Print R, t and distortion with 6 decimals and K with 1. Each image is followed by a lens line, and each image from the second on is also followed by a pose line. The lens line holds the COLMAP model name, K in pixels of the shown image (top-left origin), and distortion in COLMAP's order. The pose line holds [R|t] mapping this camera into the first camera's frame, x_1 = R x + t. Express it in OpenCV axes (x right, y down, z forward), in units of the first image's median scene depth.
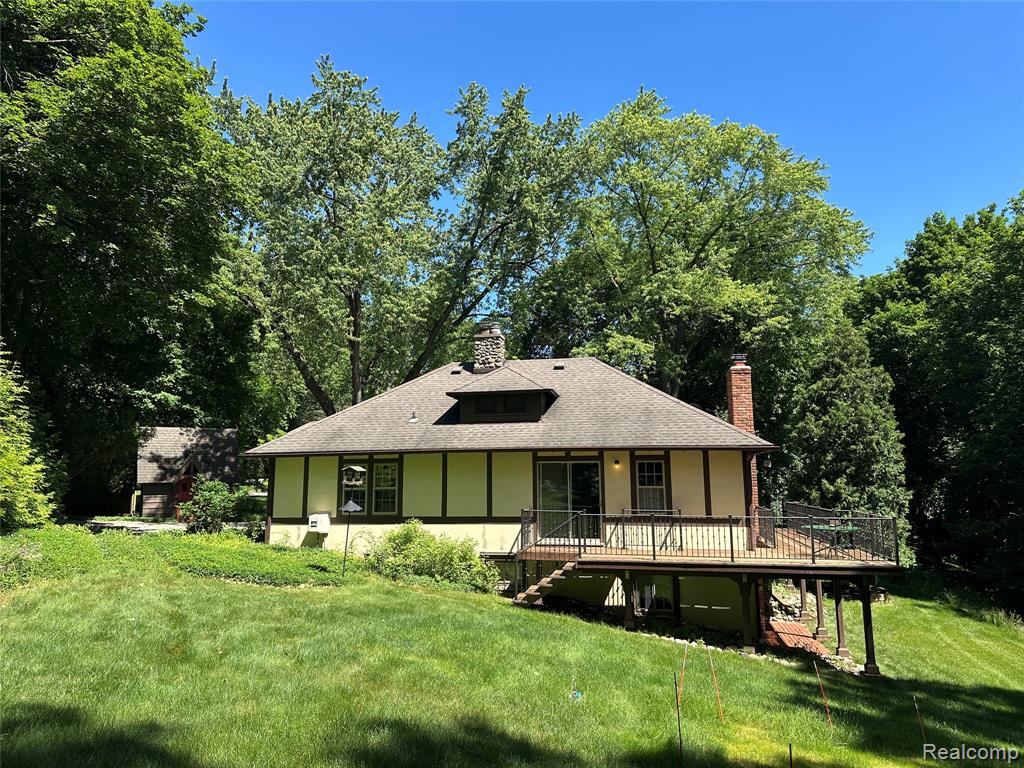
lens RADIAL K [[716.3, 0, 512.0], [0, 716.3, 384.0], [0, 0, 1]] dist [0.135000, -0.200607]
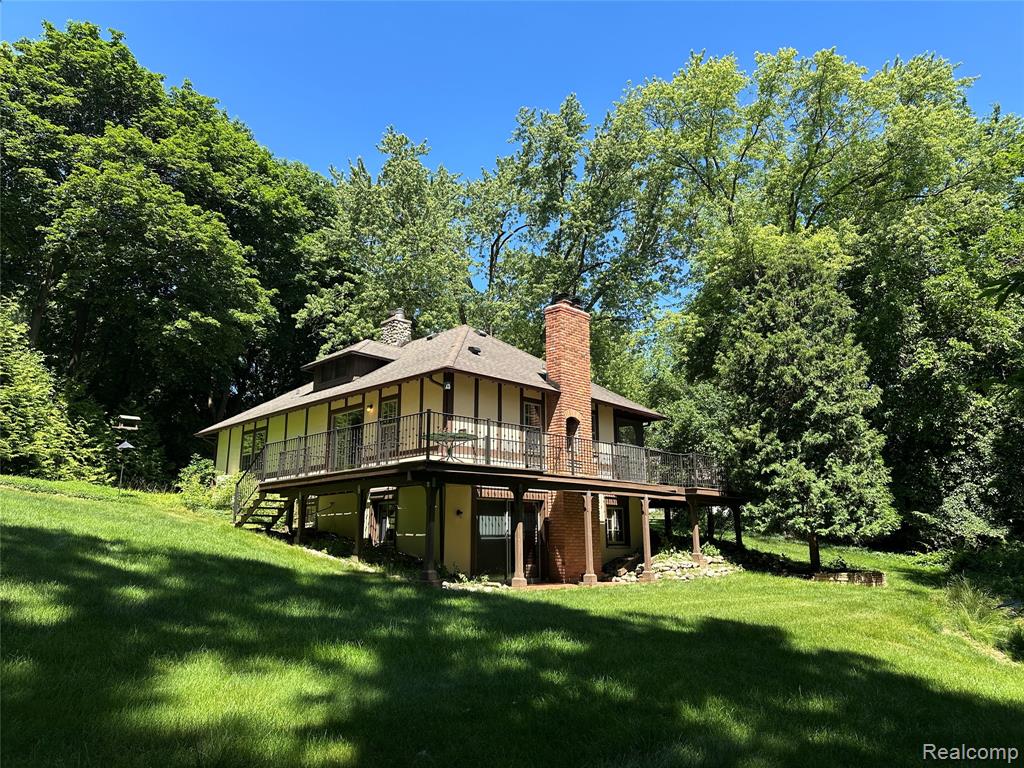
lens RADIAL K [[716.3, 0, 512.0], [0, 716.3, 384.0], [0, 0, 1]] dist [0.135000, -0.200607]
pose [[0.830816, -0.118948, -0.543688, 0.808279], [0.070907, 0.991556, -0.108579, 0.185178], [0.552012, 0.051658, 0.832234, 0.201584]]
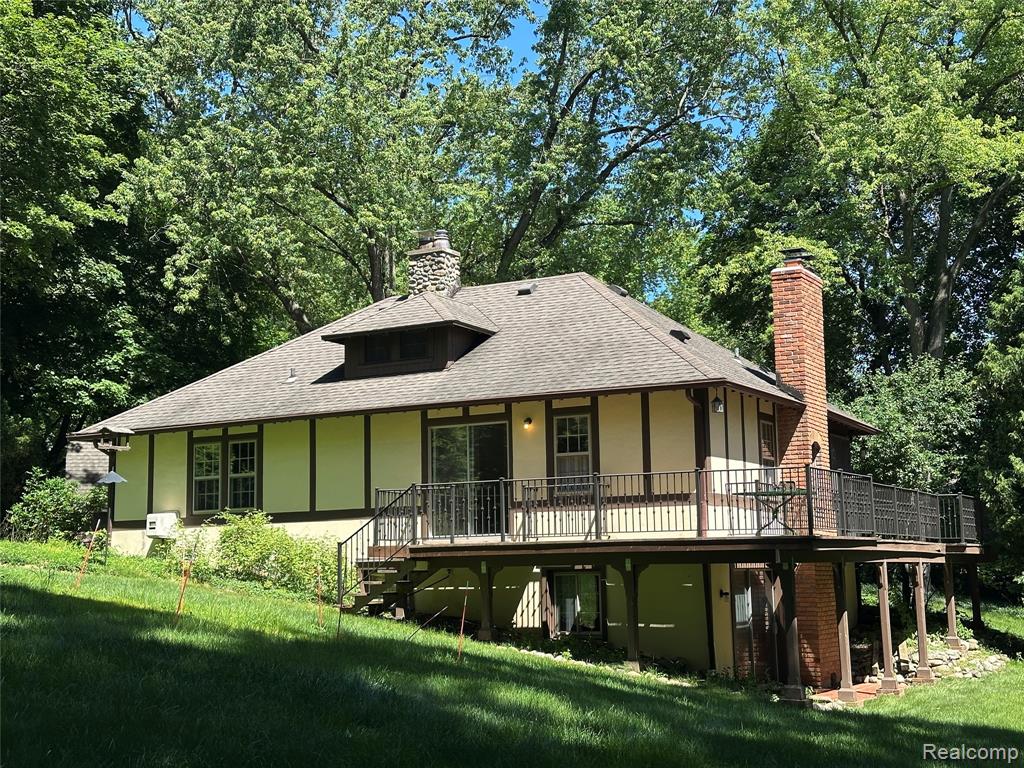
lens RADIAL K [[1434.8, 0, 507.9], [0, 1434.8, 383.3], [0, 0, 1]] dist [0.121752, -0.068116]
pose [[0.950995, -0.050886, -0.304989, 0.481439], [0.051324, 0.998660, -0.006587, 0.073202], [0.304915, -0.009389, 0.952333, -0.253718]]
